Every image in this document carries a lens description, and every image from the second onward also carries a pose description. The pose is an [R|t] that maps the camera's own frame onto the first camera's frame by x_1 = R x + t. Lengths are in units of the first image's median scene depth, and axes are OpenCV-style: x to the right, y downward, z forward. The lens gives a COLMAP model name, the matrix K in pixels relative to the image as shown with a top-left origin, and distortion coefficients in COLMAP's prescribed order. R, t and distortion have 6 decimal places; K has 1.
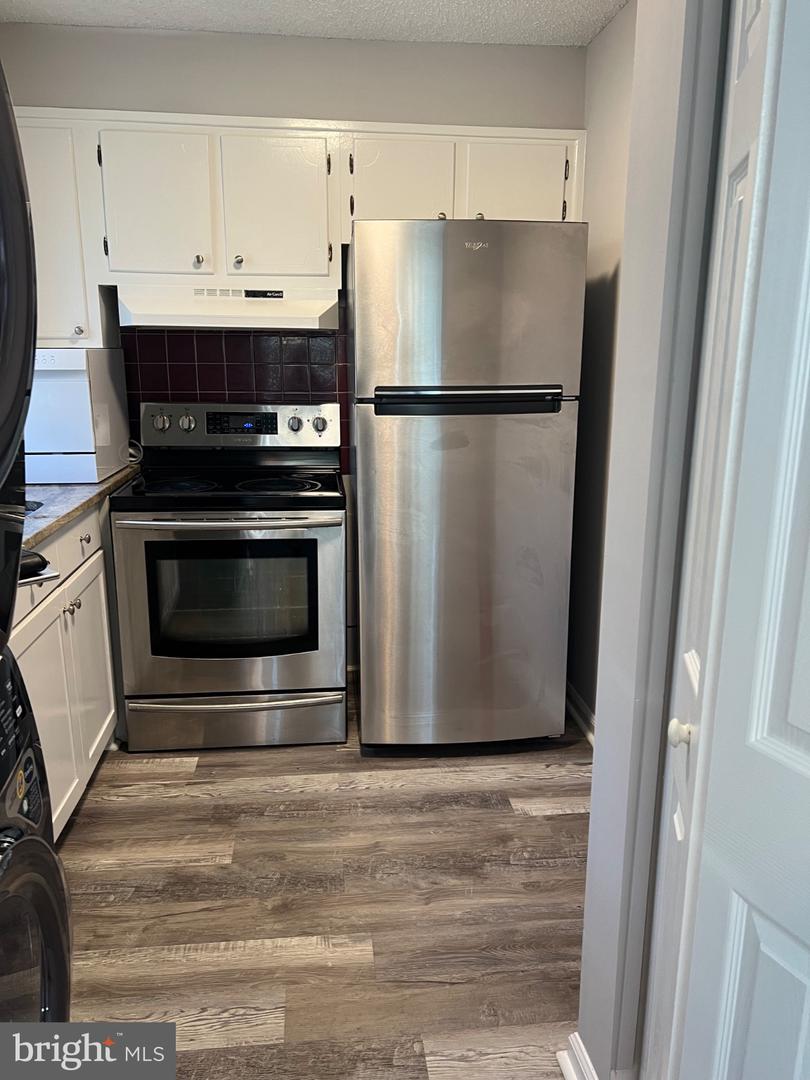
lens RADIAL K [[807.8, 0, 407.6], [0, 807.8, 541.2], [0, 0, 1]] dist [0.050457, -0.057146]
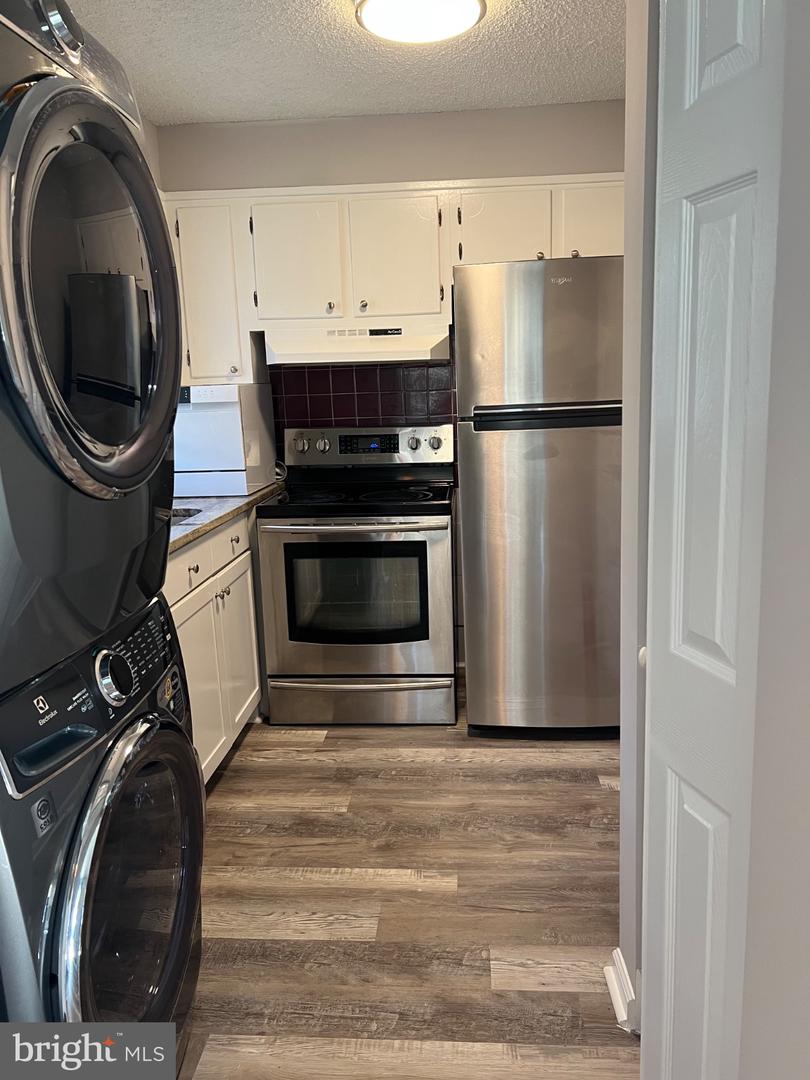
lens RADIAL K [[807.8, 0, 427.9], [0, 807.8, 535.8], [0, 0, 1]] dist [0.050457, -0.057146]
pose [[0.985659, -0.006330, -0.168629, 0.083186], [-0.000770, 0.999117, -0.042008, 0.038543], [0.168746, 0.041536, 0.984784, -0.127939]]
